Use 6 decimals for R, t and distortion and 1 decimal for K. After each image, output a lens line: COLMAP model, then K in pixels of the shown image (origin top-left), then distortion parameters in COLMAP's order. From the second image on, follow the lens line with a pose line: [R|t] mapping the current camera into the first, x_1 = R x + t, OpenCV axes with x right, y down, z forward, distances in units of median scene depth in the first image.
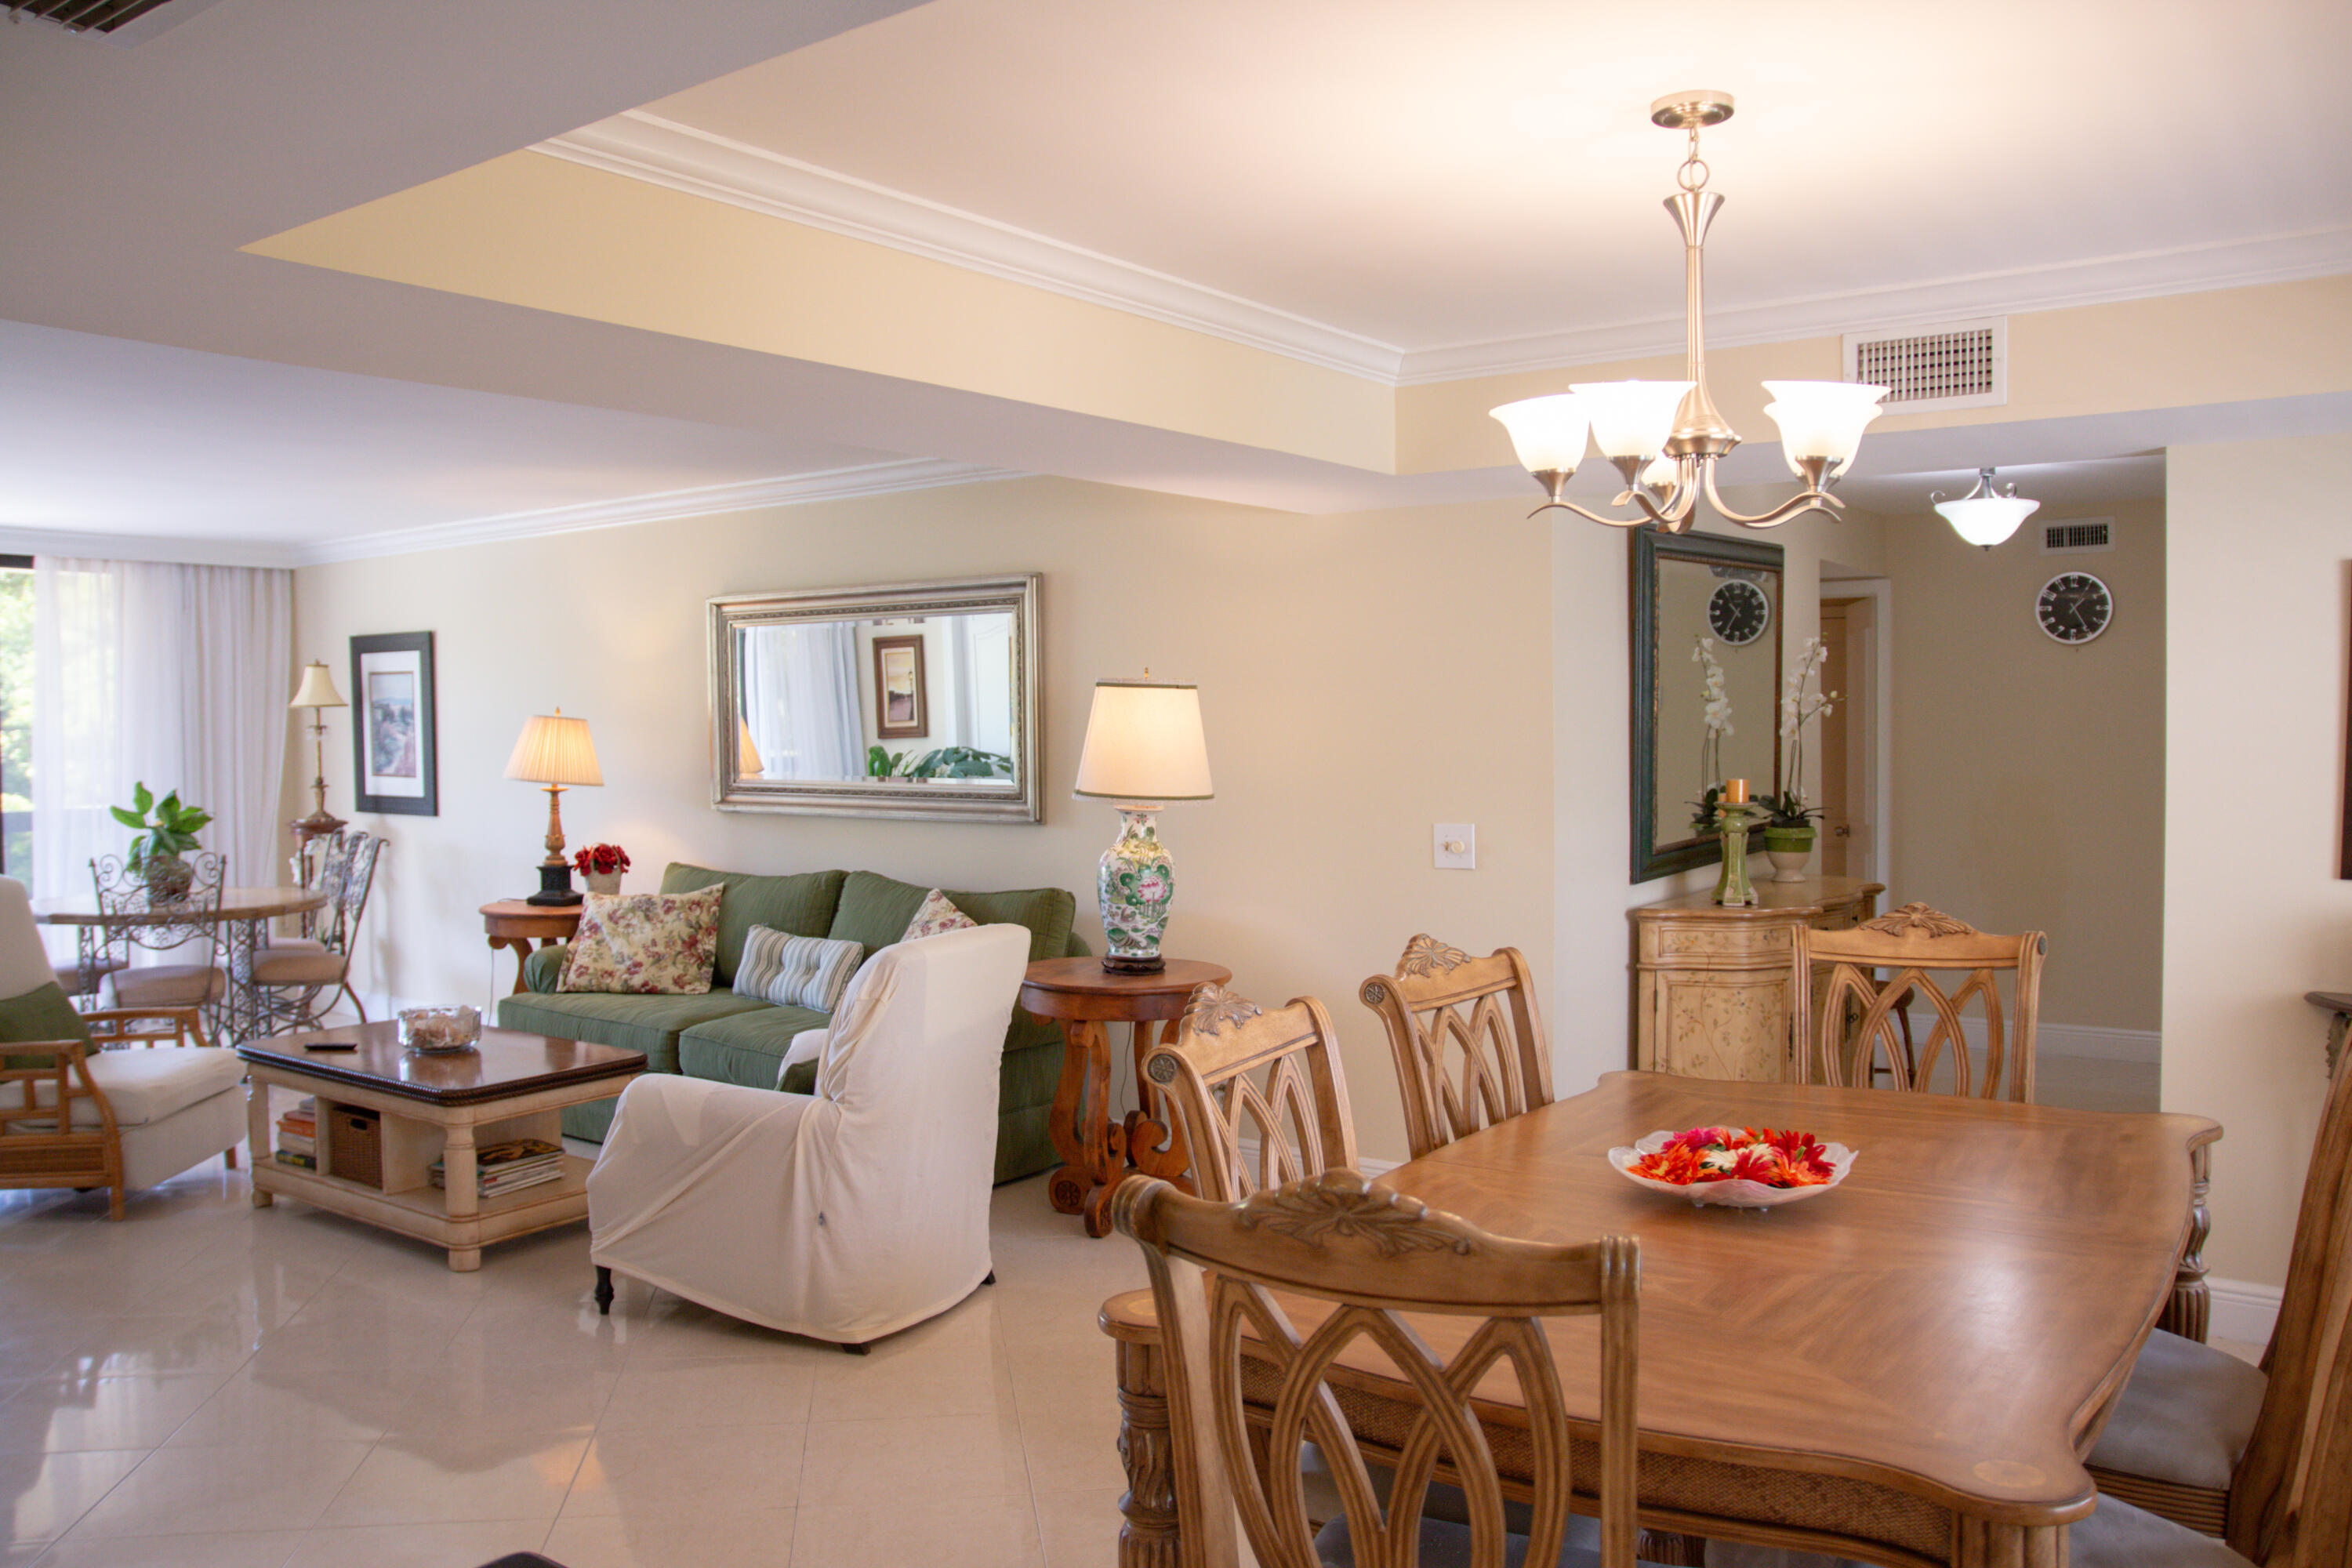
lens RADIAL K [[1817.0, 0, 1148.4], [0, 1817.0, 782.0], [0, 0, 1]] dist [-0.133657, 0.101636]
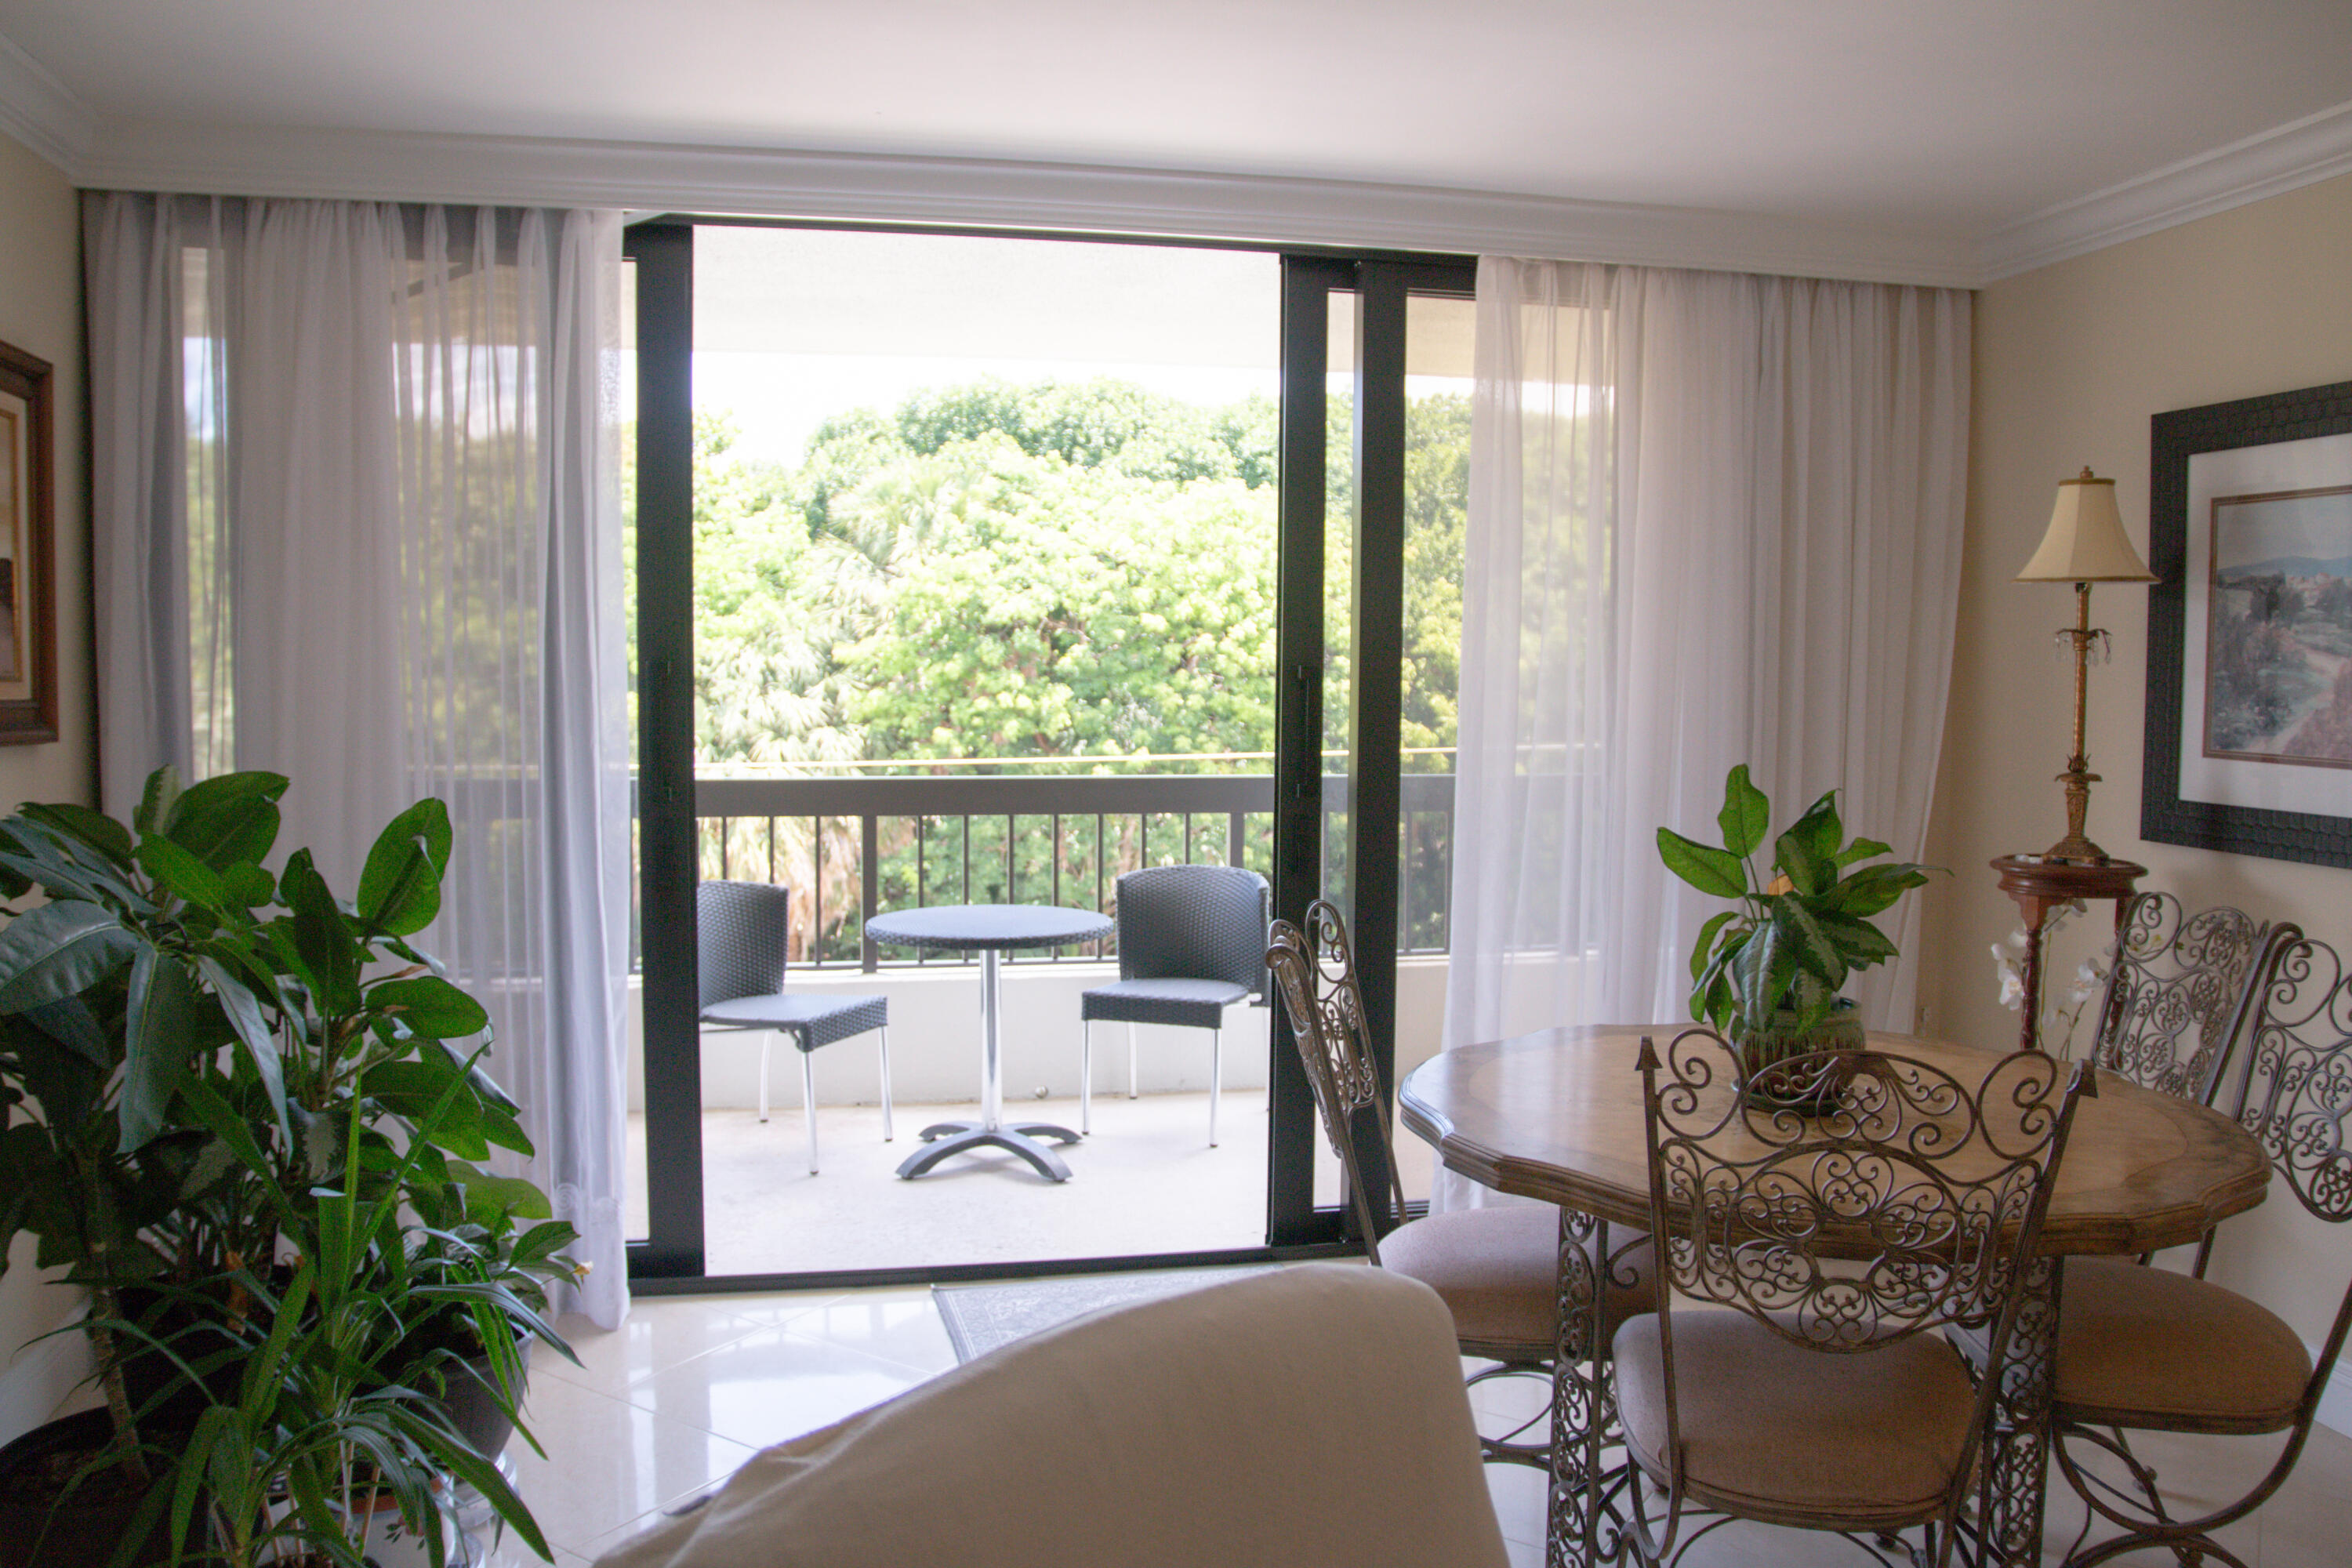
lens RADIAL K [[1817.0, 0, 1148.4], [0, 1817.0, 782.0], [0, 0, 1]] dist [-0.133657, 0.101636]
pose [[0.749482, 0.058727, -0.659415, -0.439239], [-0.036366, 0.998206, 0.047566, -0.009701], [0.661026, -0.011670, 0.750273, 0.674681]]
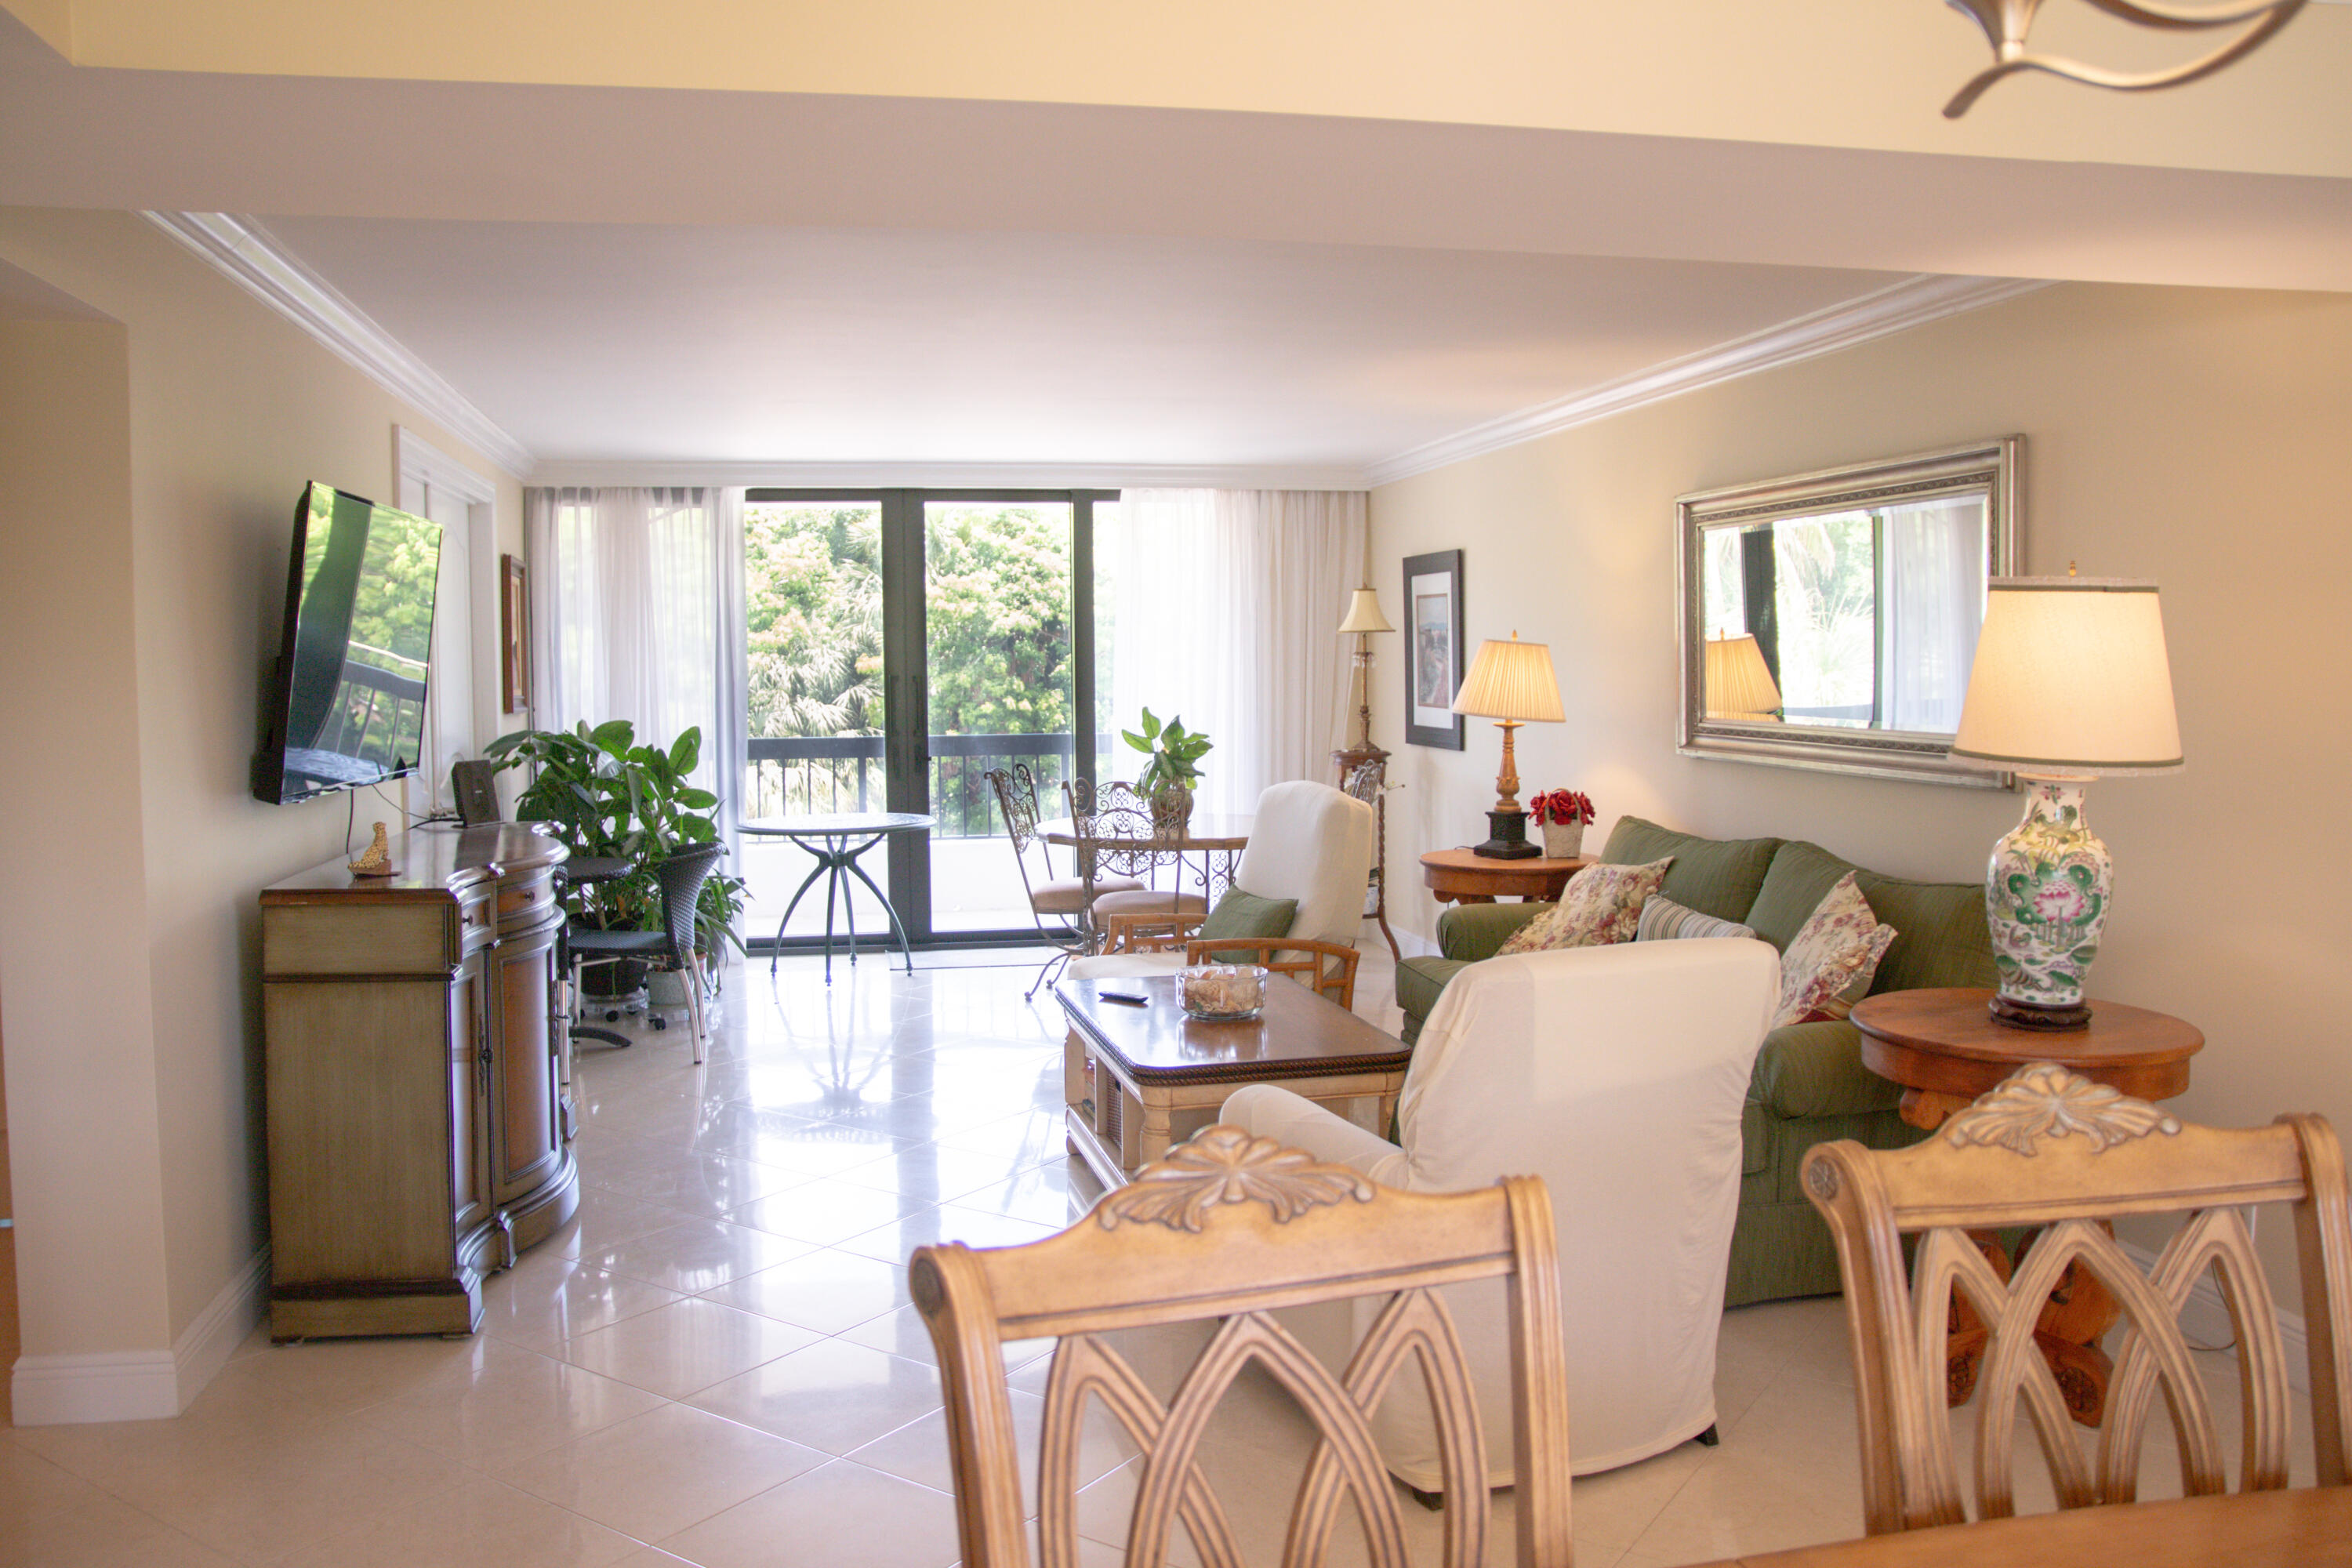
lens RADIAL K [[1847.6, 0, 1176.0], [0, 1847.6, 784.0], [0, 0, 1]] dist [-0.049506, 0.001597]
pose [[0.748033, 0.045424, -0.662105, 0.146895], [-0.020089, 0.998748, 0.045824, -0.005137], [0.663357, -0.020977, 0.748009, 0.223581]]
